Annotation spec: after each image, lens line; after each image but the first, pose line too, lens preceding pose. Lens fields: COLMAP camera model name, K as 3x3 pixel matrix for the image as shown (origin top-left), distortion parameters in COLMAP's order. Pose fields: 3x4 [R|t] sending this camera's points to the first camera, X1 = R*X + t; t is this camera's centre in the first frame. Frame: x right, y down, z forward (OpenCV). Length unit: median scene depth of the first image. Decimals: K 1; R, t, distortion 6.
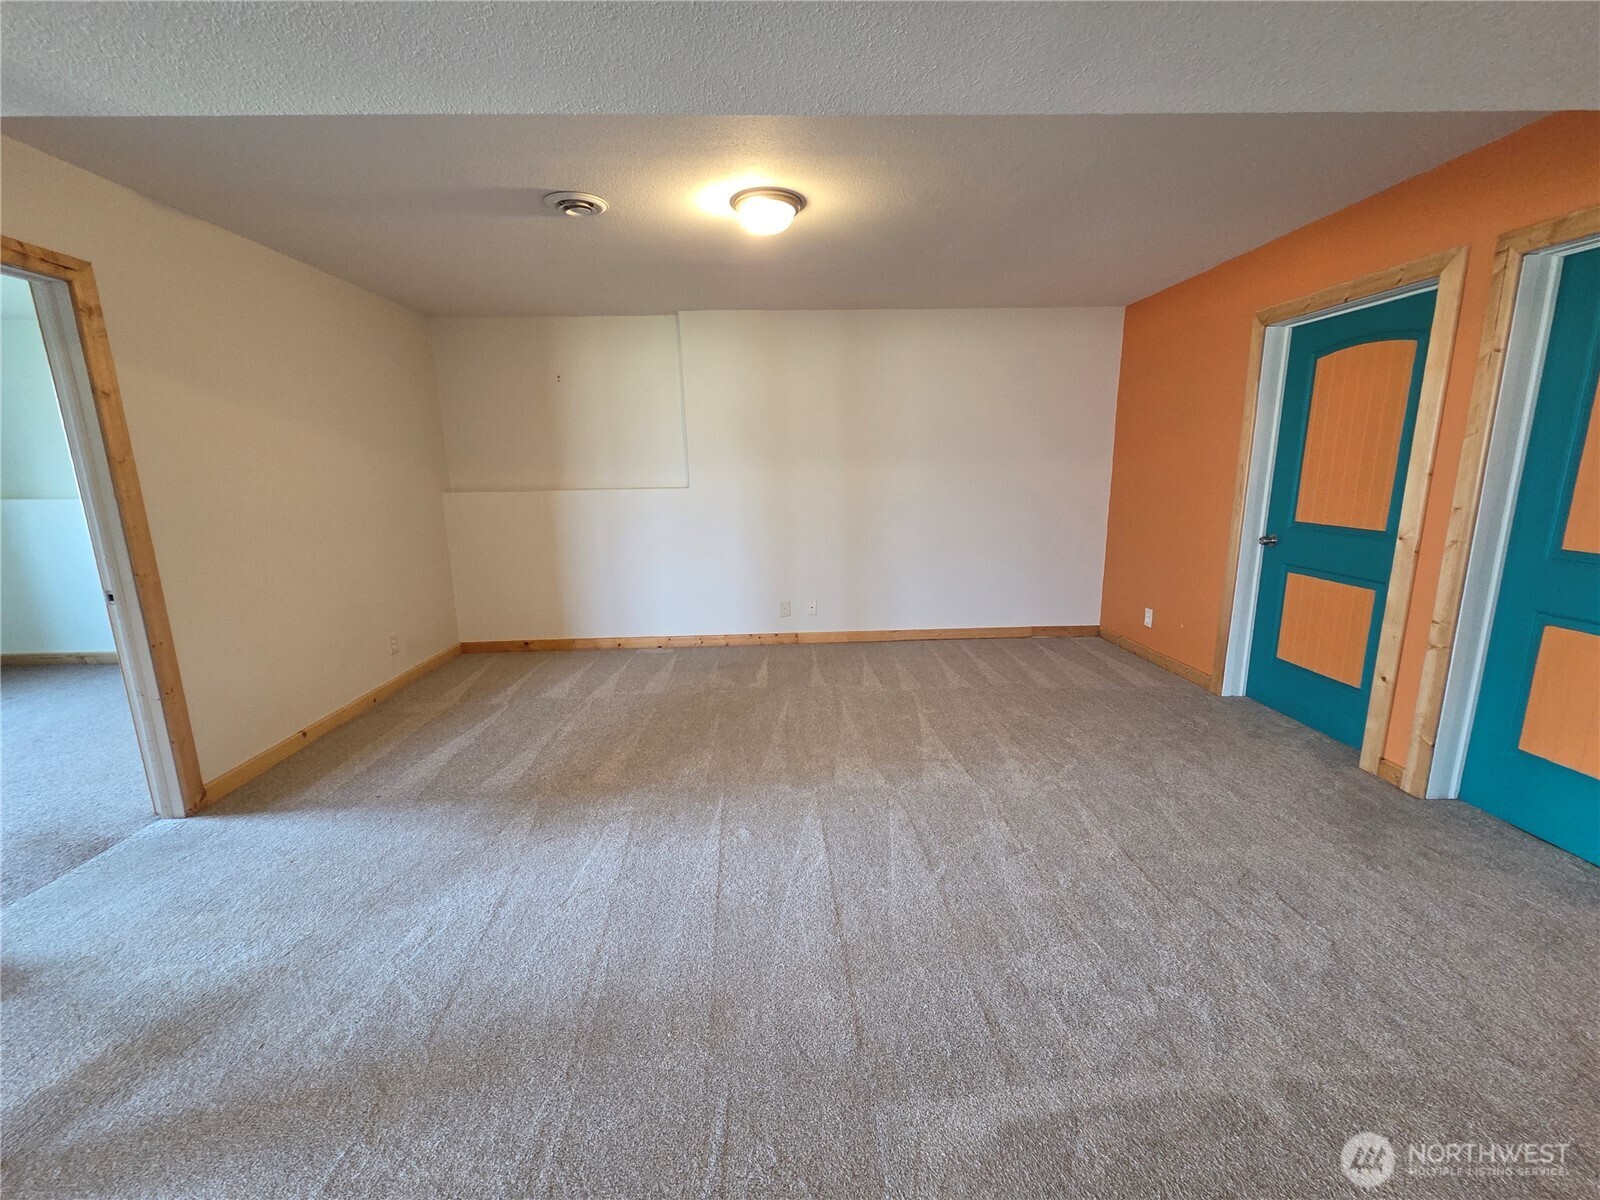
lens RADIAL K [[655.0, 0, 796.3], [0, 655.0, 601.5], [0, 0, 1]] dist [0.003391, -0.001226]
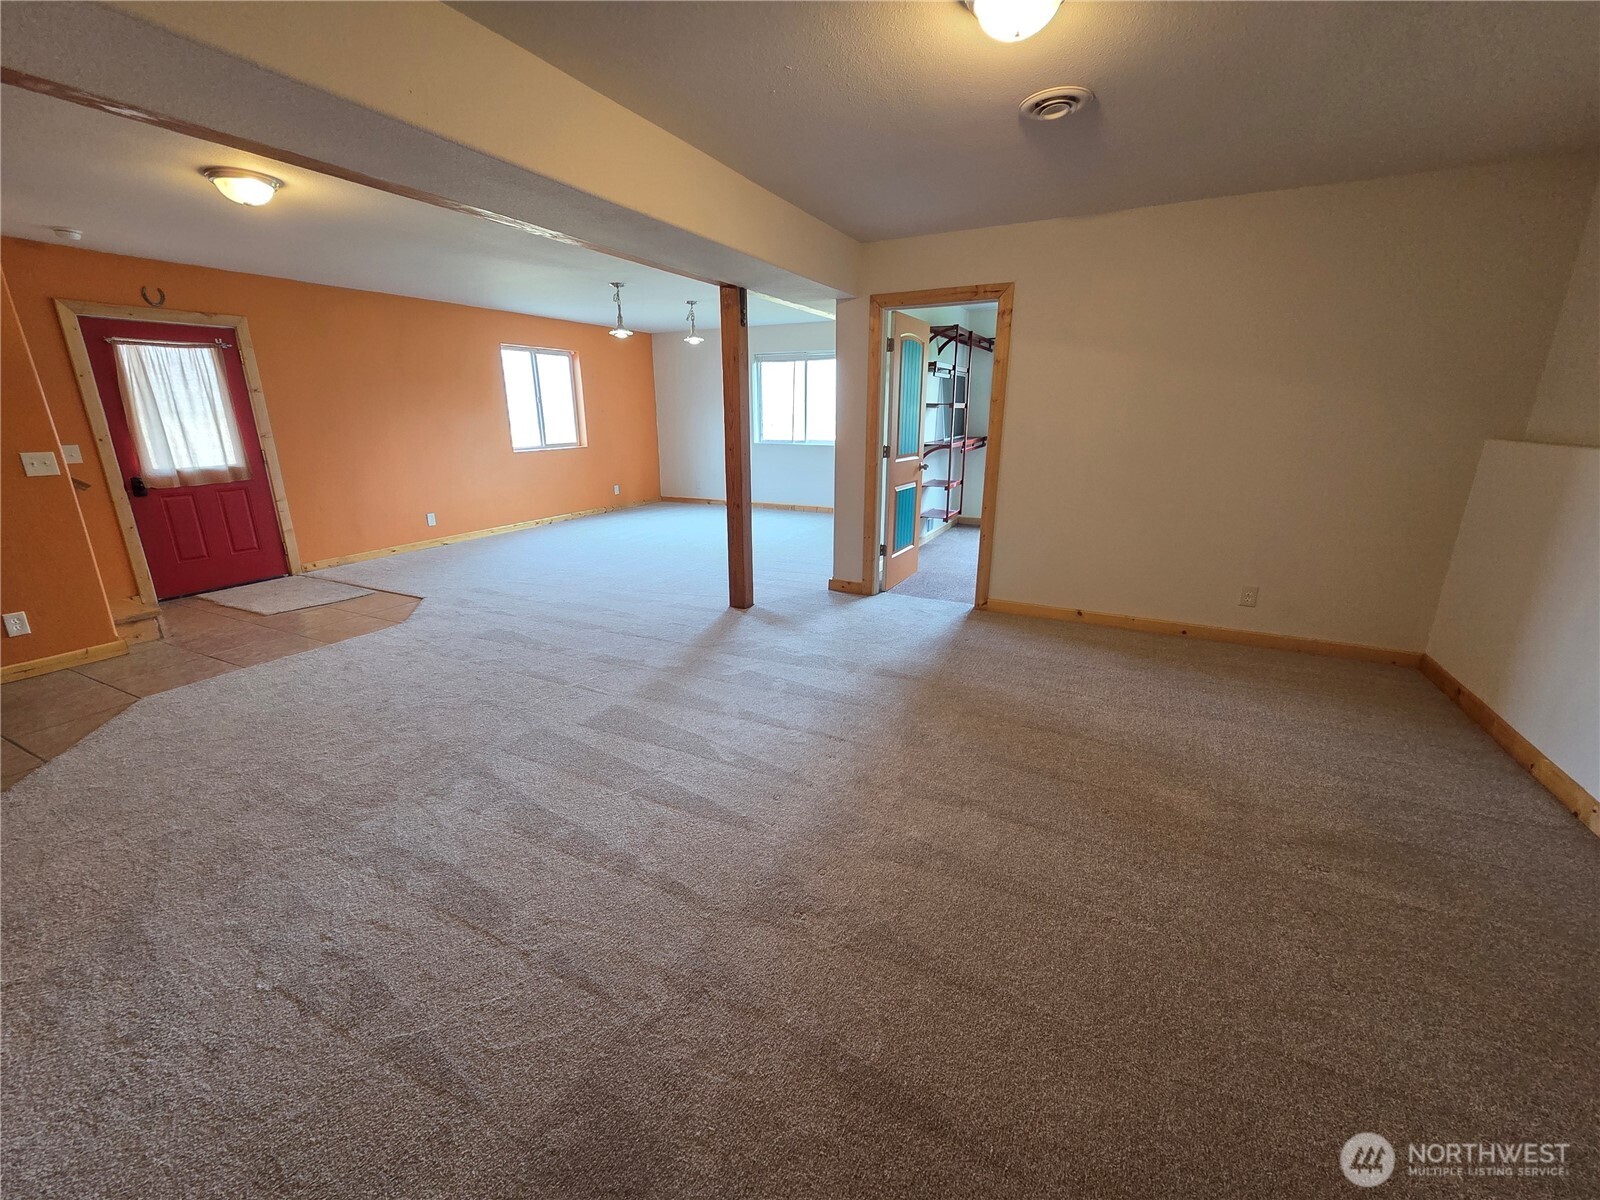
lens RADIAL K [[655.0, 0, 788.7], [0, 655.0, 602.5], [0, 0, 1]] dist [0.003391, -0.001226]
pose [[-0.497130, 0.264389, -0.826414, 0.599149], [-0.164103, 0.906607, 0.388761, -0.224694], [0.852016, 0.328882, -0.407314, 1.018256]]
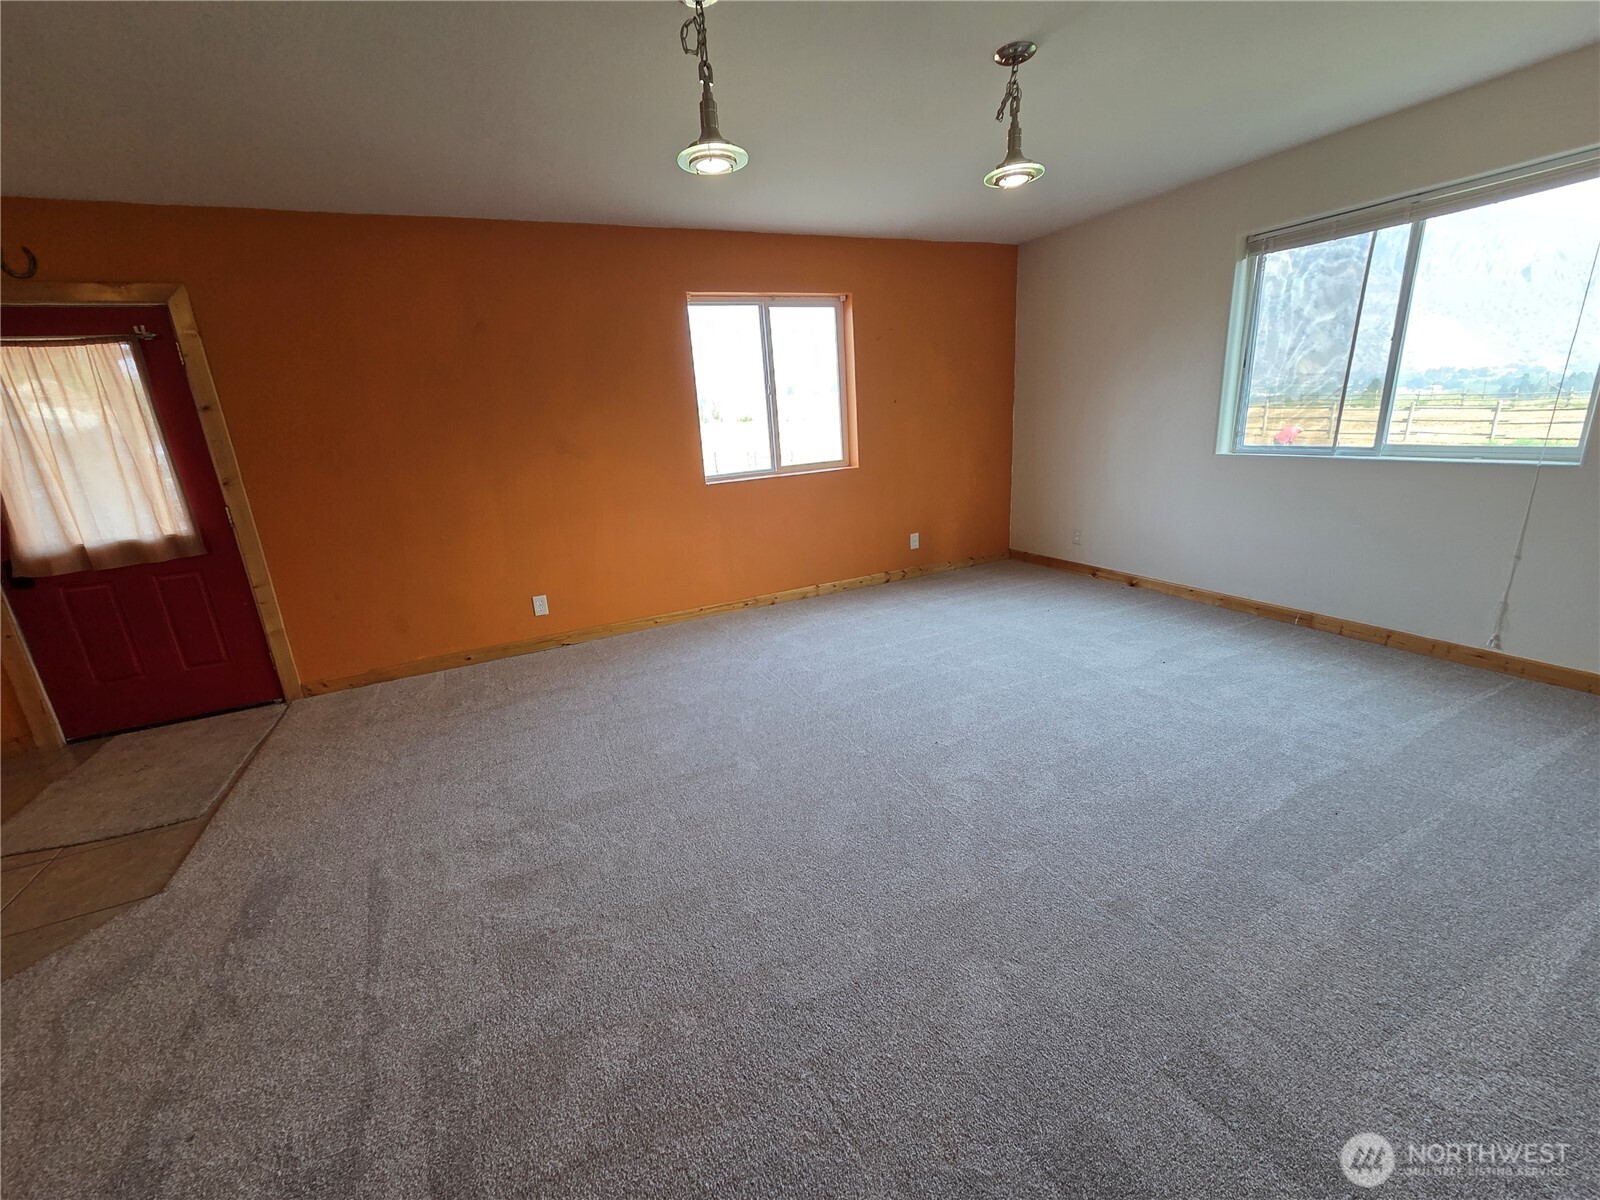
lens RADIAL K [[655.0, 0, 796.0], [0, 655.0, 595.7], [0, 0, 1]] dist [0.003391, -0.001226]
pose [[-0.915631, 0.182175, -0.358374, -0.610600], [0.000413, 0.891860, 0.452312, -0.045437], [0.402019, 0.414003, -0.816690, 0.321913]]
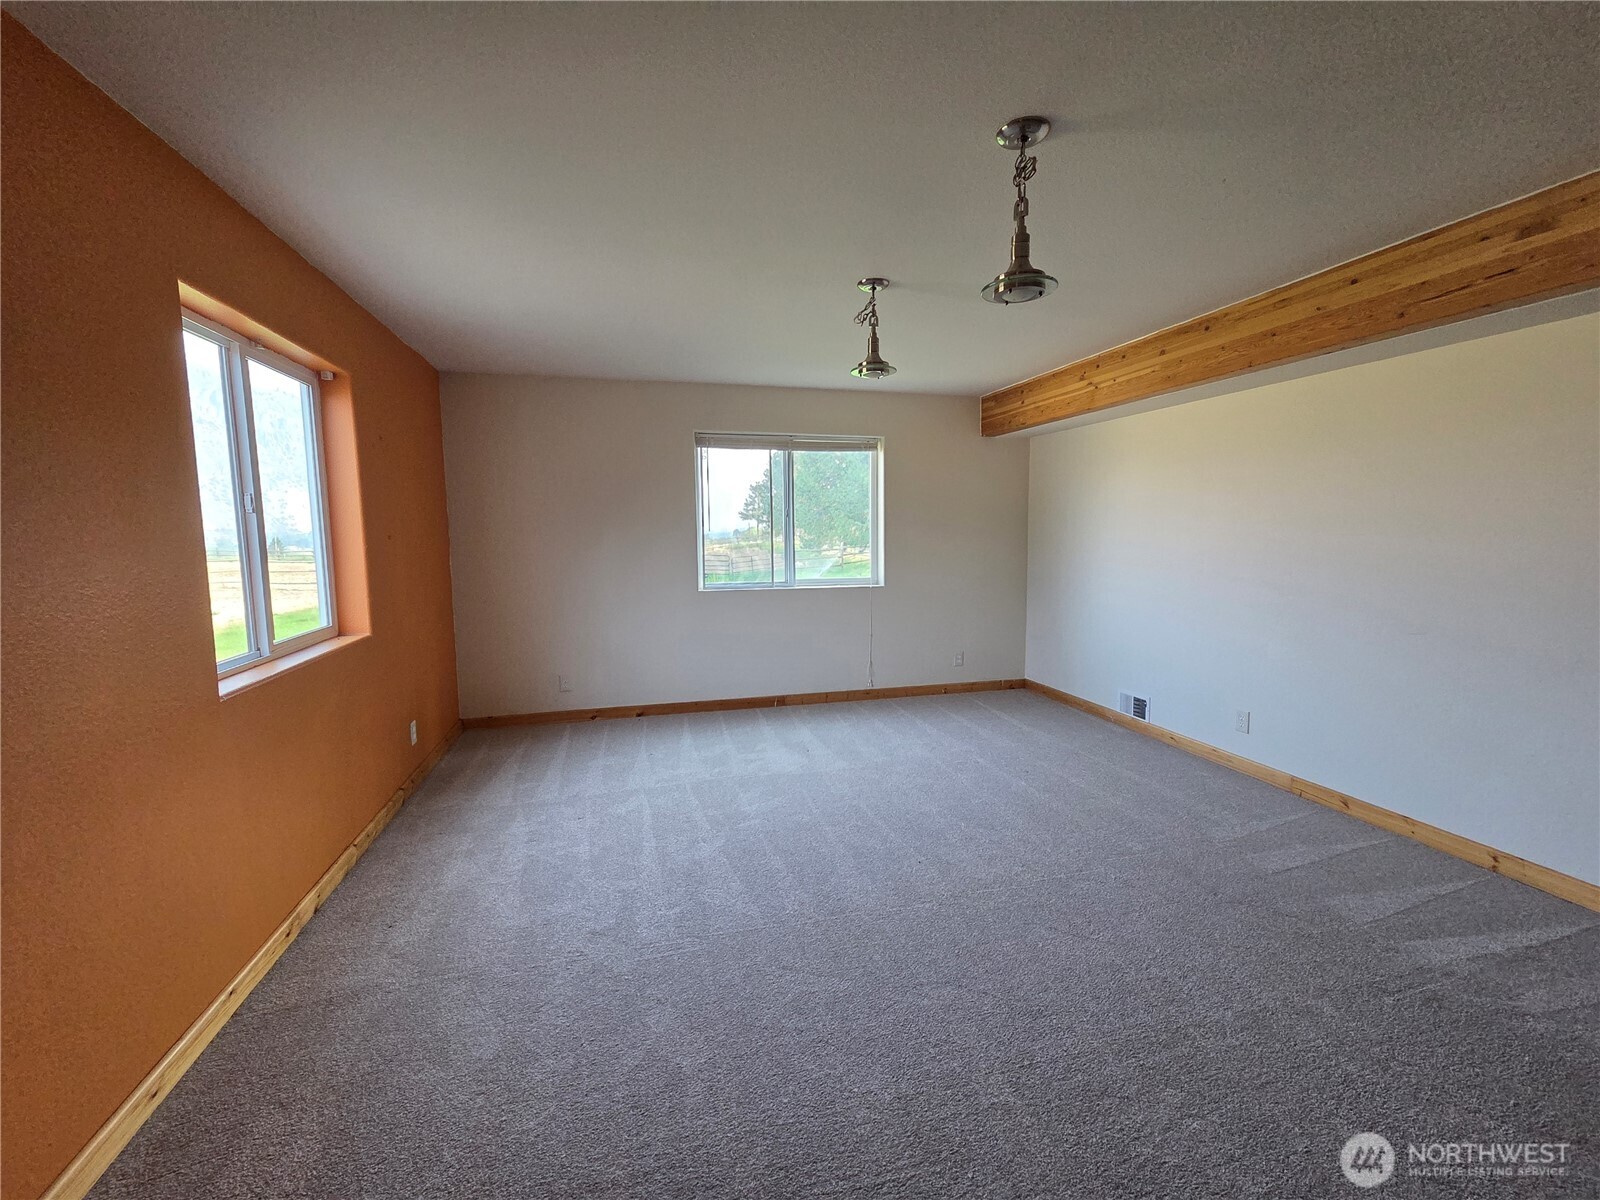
lens RADIAL K [[655.0, 0, 791.3], [0, 655.0, 596.7], [0, 0, 1]] dist [0.003391, -0.001226]
pose [[0.206055, 0.121509, -0.970967, -0.305509], [-0.196558, 0.977176, 0.080573, 0.110927], [0.958596, 0.174249, 0.225236, -0.557087]]
